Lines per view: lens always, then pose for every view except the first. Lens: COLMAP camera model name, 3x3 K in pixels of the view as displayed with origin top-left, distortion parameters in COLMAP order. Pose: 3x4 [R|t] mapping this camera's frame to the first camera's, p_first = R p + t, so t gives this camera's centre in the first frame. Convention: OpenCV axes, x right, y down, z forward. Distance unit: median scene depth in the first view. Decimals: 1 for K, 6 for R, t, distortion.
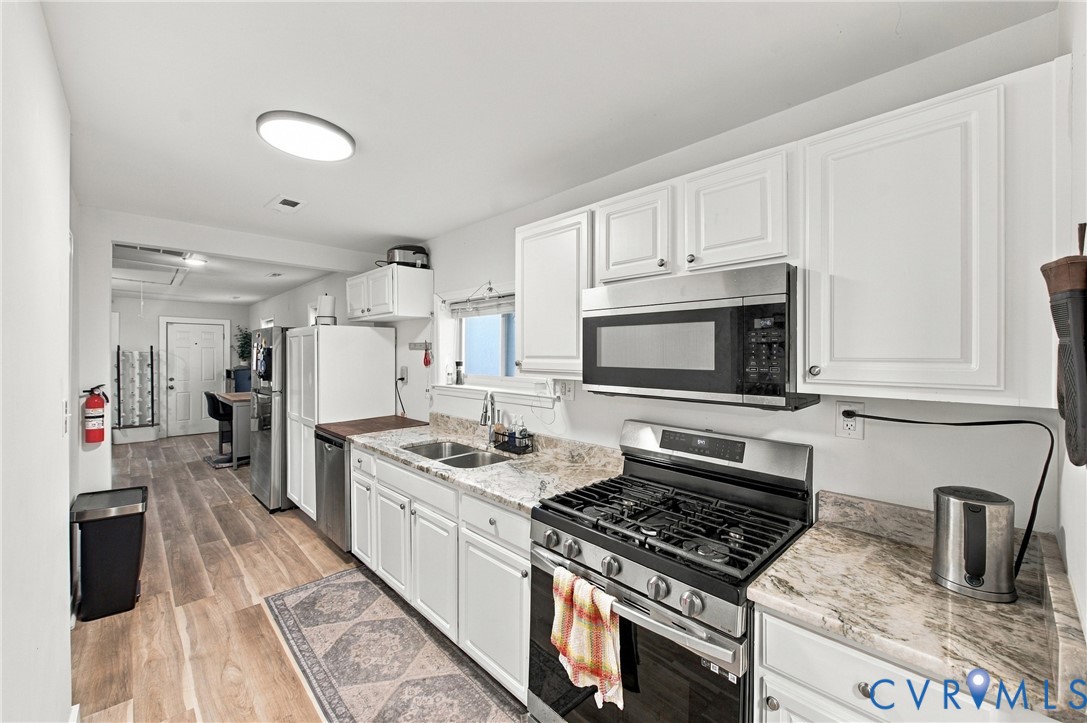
lens RADIAL K [[433.0, 0, 549.3], [0, 433.0, 355.1], [0, 0, 1]] dist [-0.000808, -0.000447]
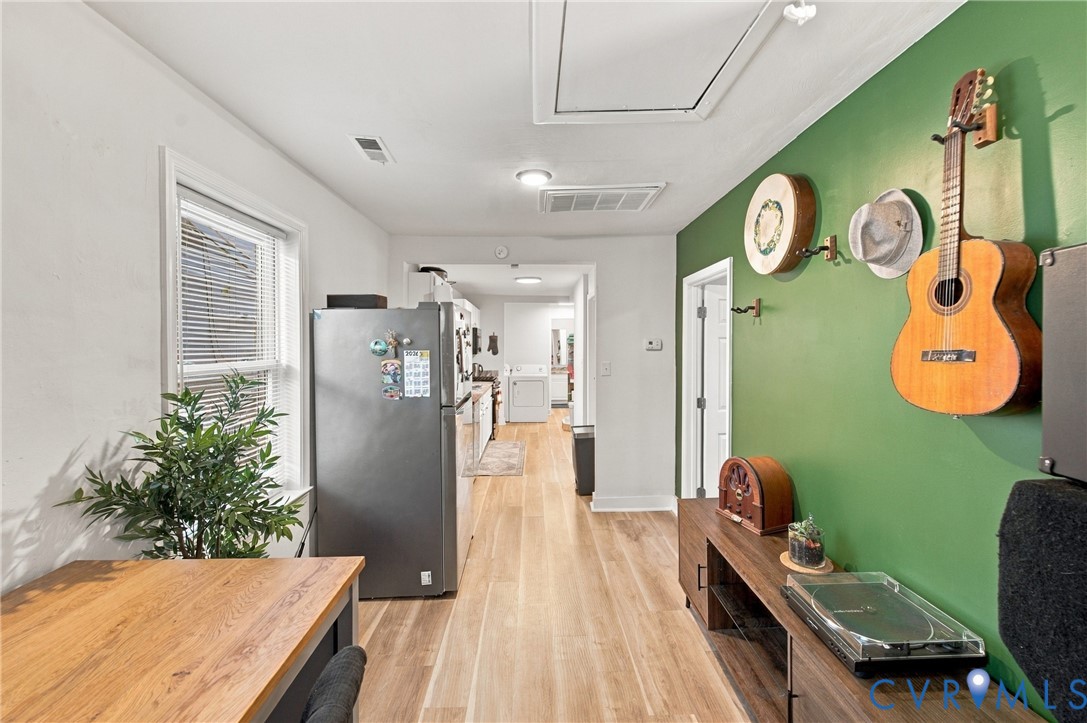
lens RADIAL K [[436.3, 0, 549.3], [0, 436.3, 352.4], [0, 0, 1]] dist [-0.002056, -0.000603]
pose [[-0.744504, -0.013838, 0.667475, -1.989562], [0.000249, 0.999779, 0.021004, -0.009805], [-0.667618, 0.015804, -0.744336, 2.310996]]
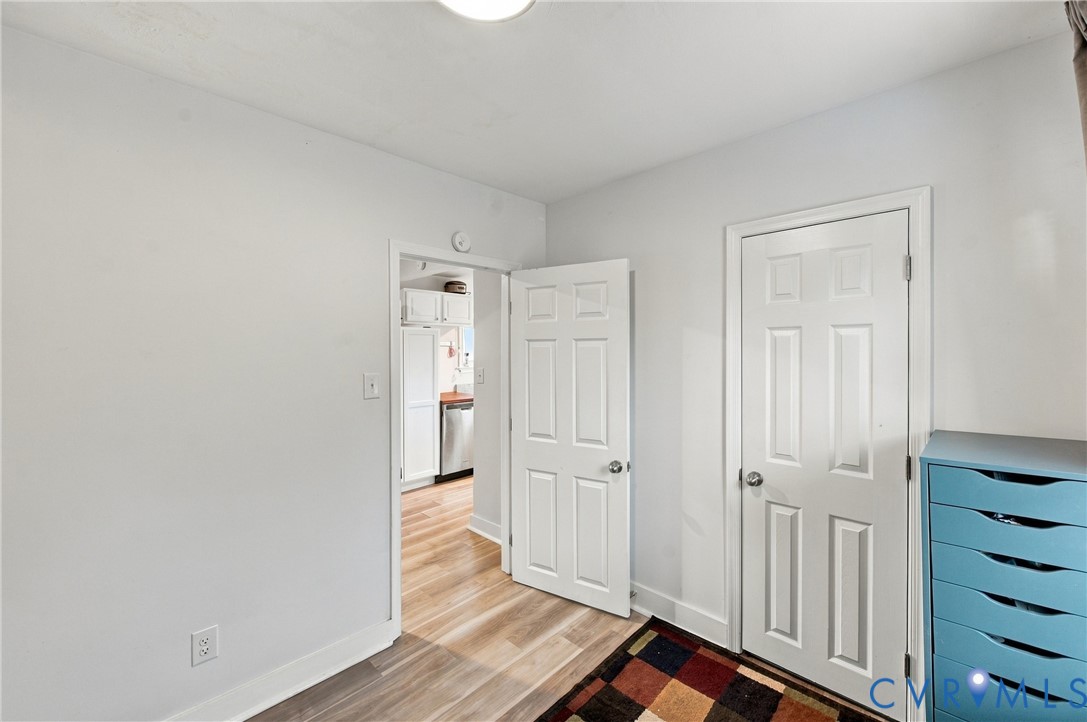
lens RADIAL K [[436.3, 0, 549.3], [0, 436.3, 351.9], [0, 0, 1]] dist [-0.002056, -0.000603]
pose [[-0.040890, -0.010492, 0.999109, -2.503706], [0.002395, 0.999941, 0.010598, -0.010421], [-0.999161, 0.002826, -0.040862, 0.926801]]
